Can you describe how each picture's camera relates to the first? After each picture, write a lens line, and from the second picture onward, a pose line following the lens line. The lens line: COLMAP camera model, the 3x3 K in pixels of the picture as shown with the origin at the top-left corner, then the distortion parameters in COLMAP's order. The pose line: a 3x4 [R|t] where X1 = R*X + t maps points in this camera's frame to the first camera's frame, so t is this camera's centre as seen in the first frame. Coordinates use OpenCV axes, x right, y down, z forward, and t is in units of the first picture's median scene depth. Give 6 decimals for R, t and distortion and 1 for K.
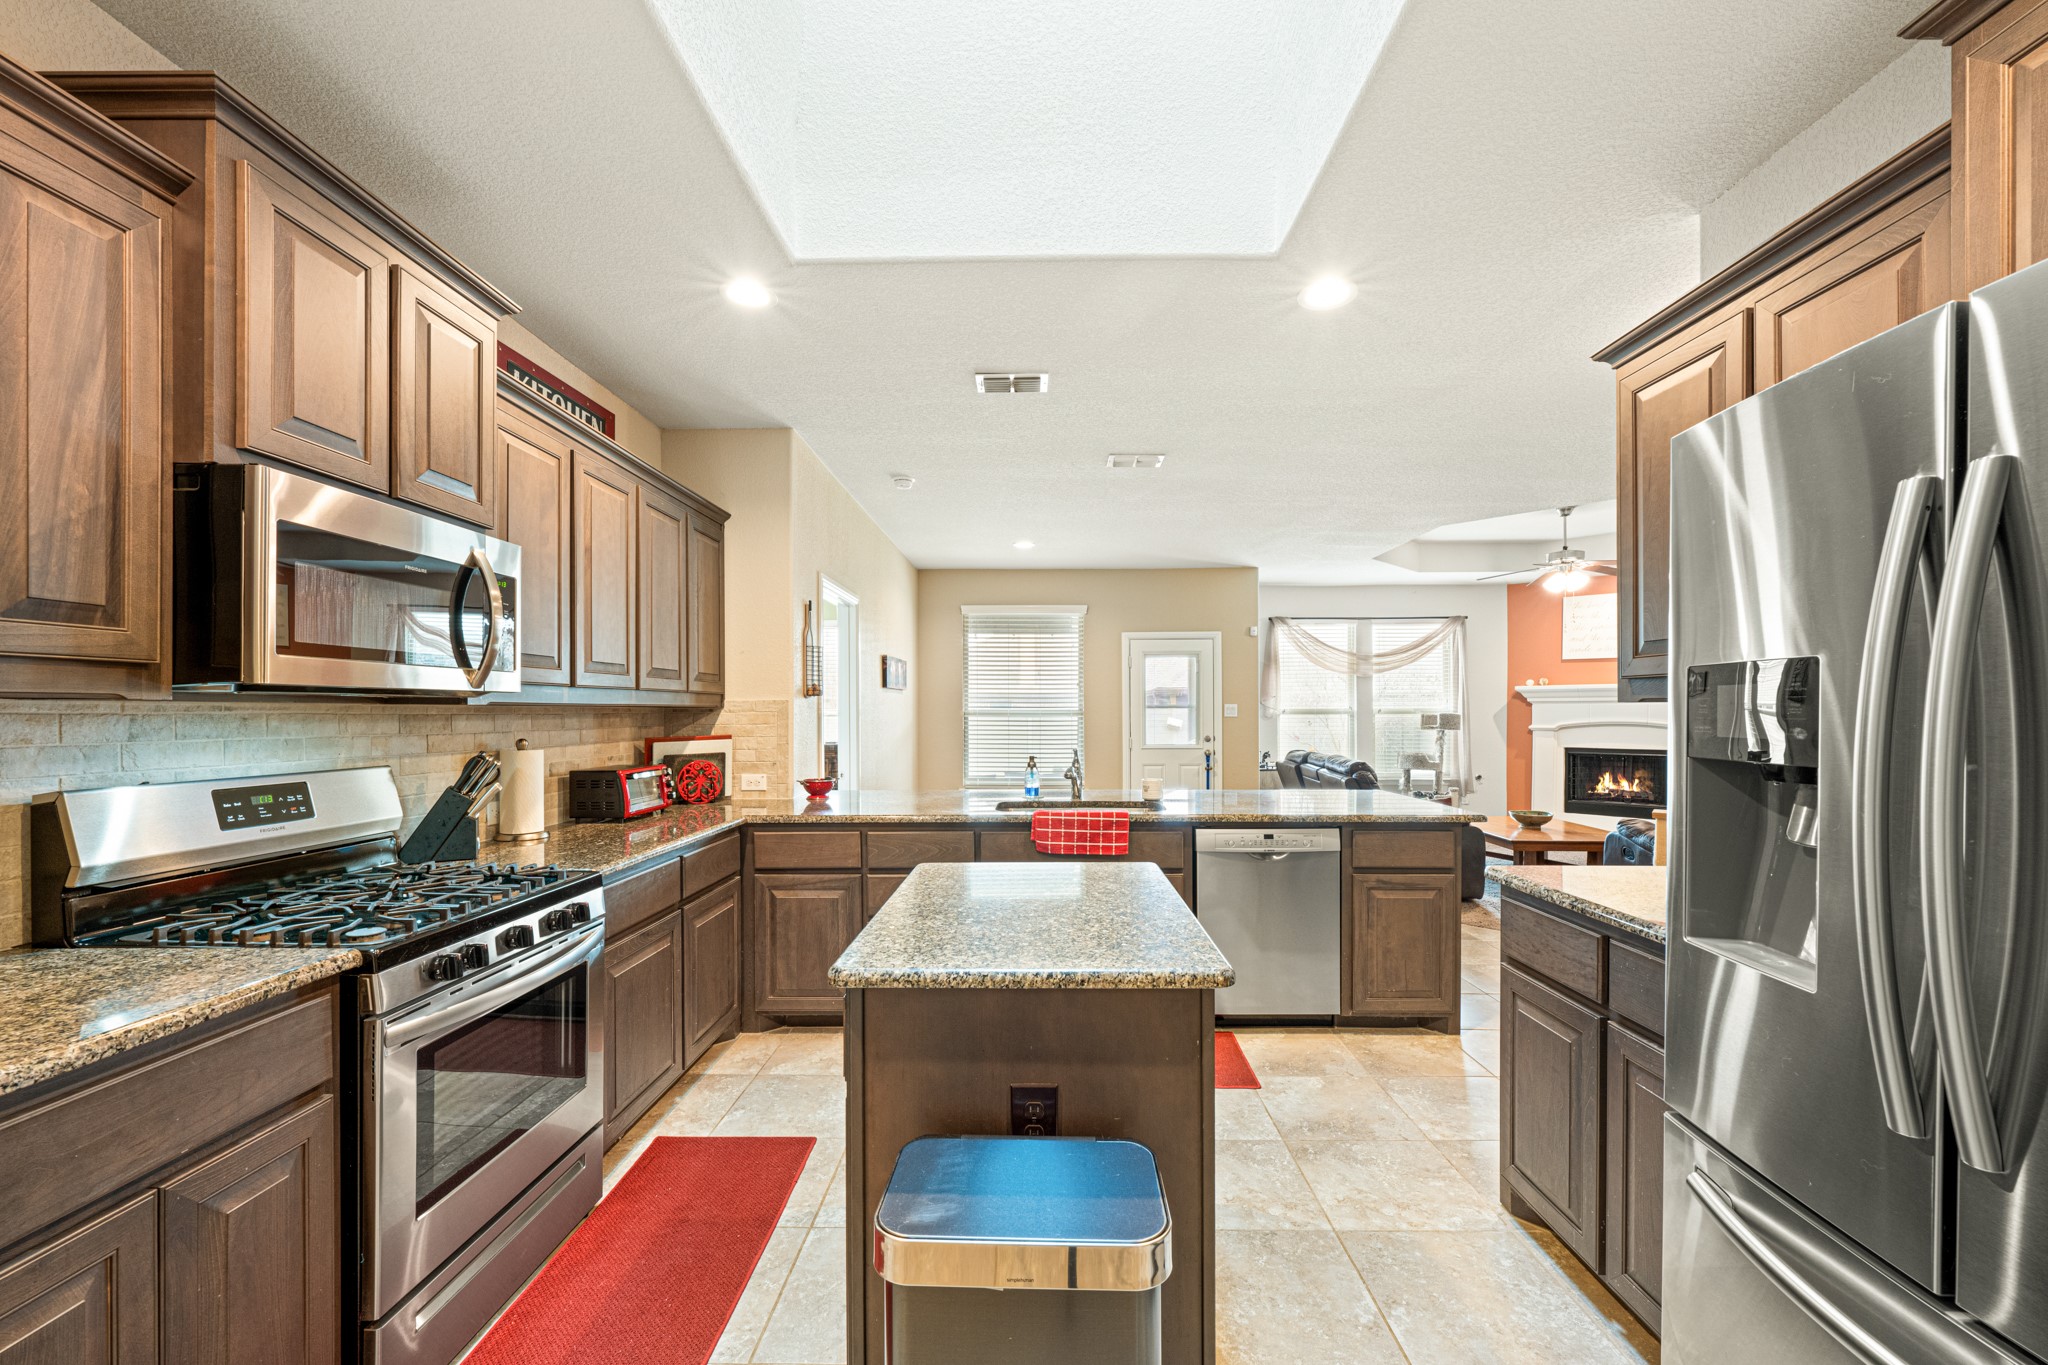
lens RADIAL K [[824.6, 0, 1041.1], [0, 824.6, 714.6], [0, 0, 1]] dist [-0.001517, -0.000338]
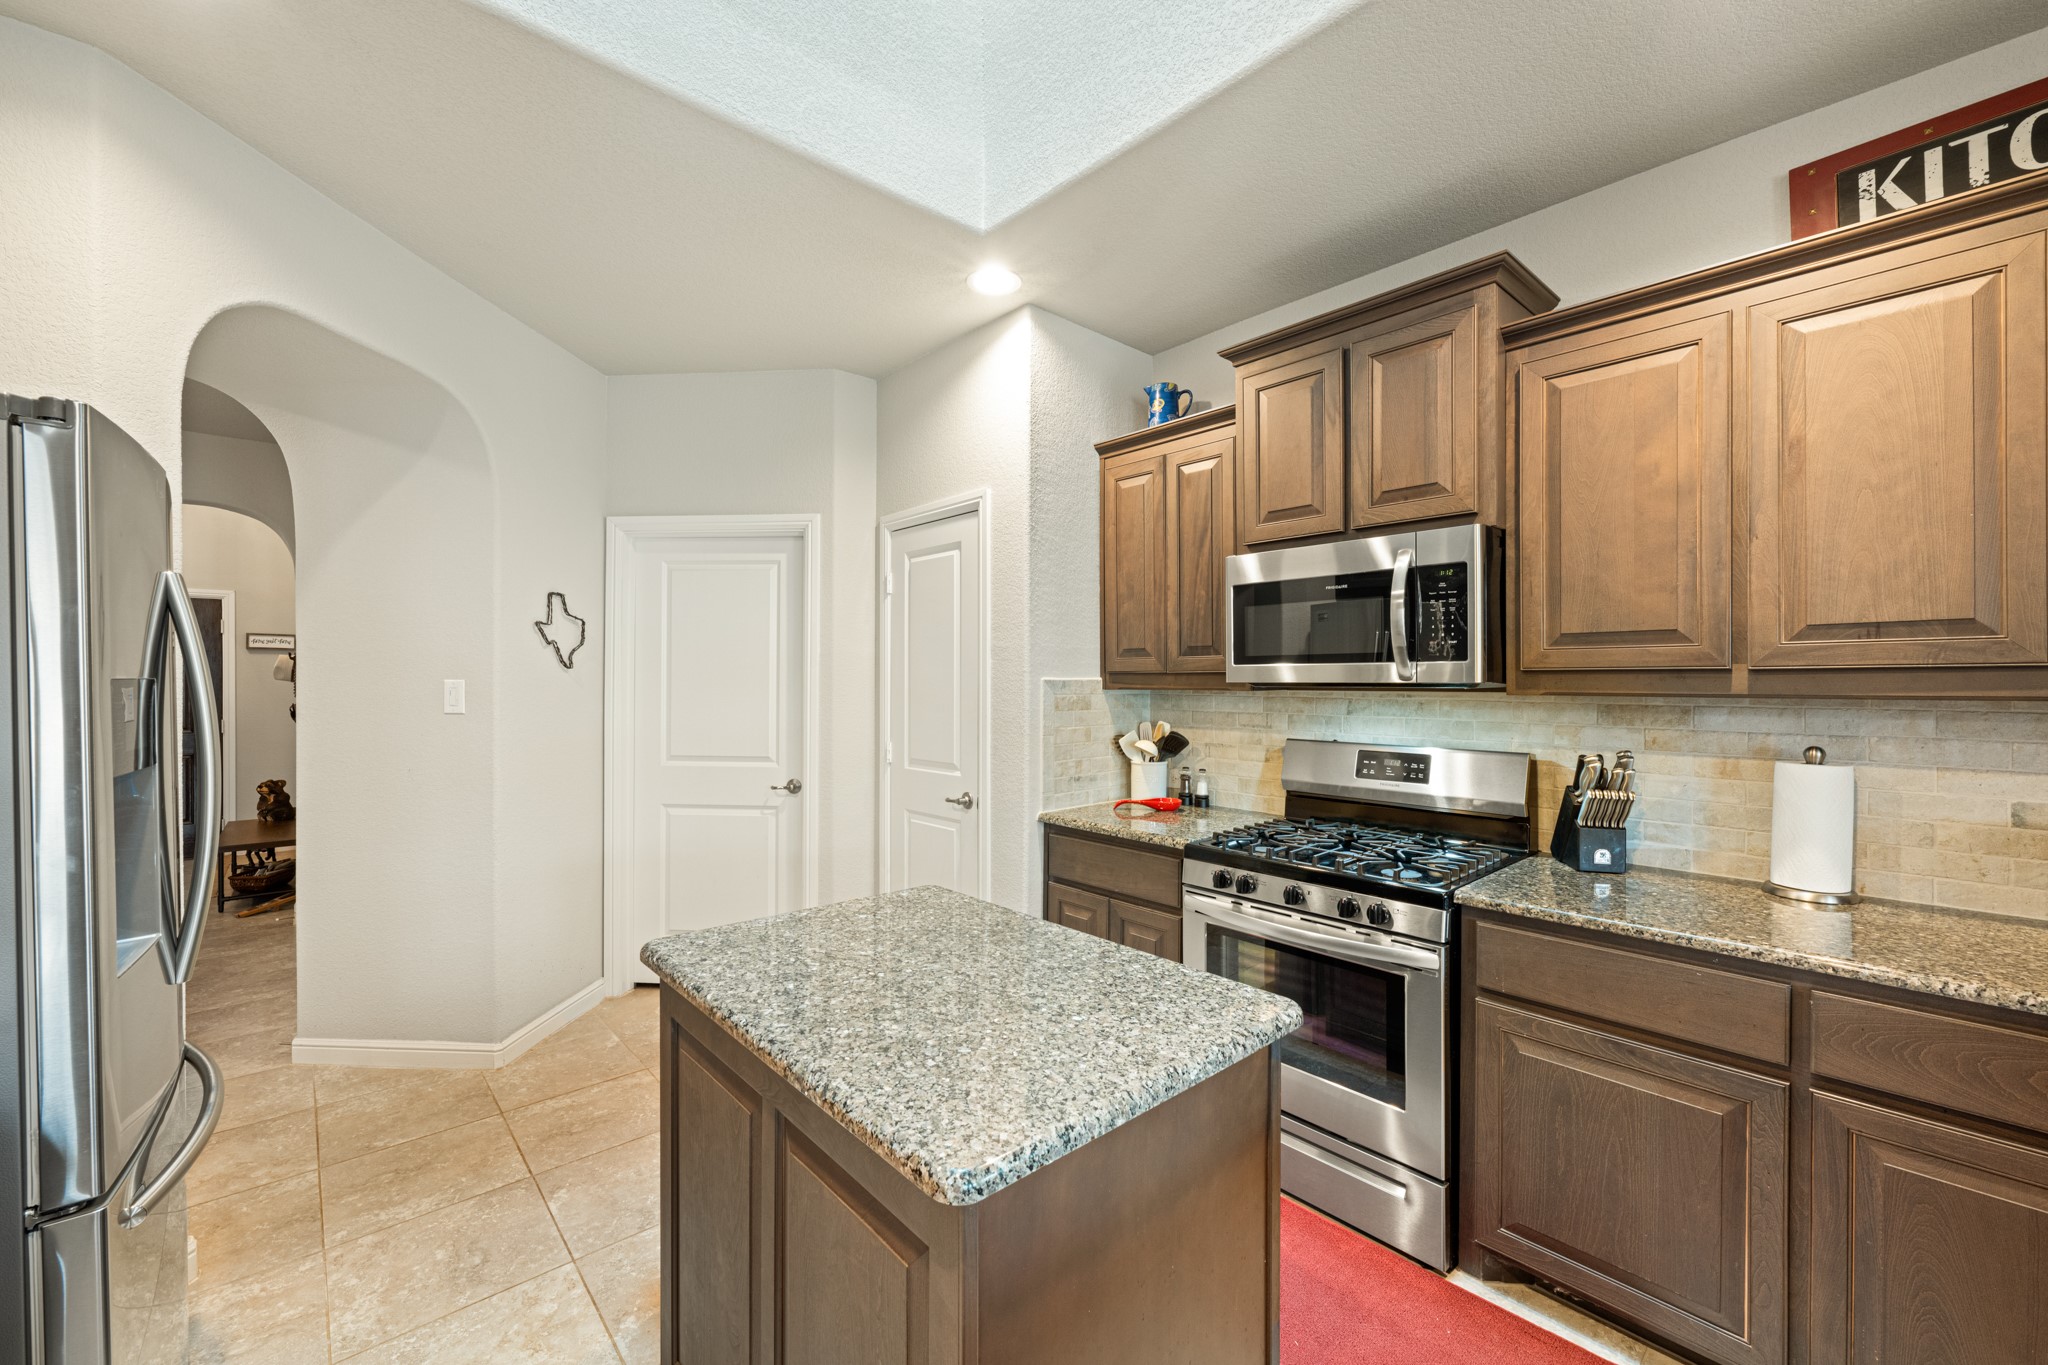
lens RADIAL K [[824.6, 0, 1025.2], [0, 824.6, 682.5], [0, 0, 1]] dist [-0.001517, -0.000338]
pose [[-0.741172, 0.005883, -0.671290, 0.236448], [0.000142, 0.999963, 0.008607, -0.023253], [0.671315, 0.006284, -0.741145, 0.875658]]
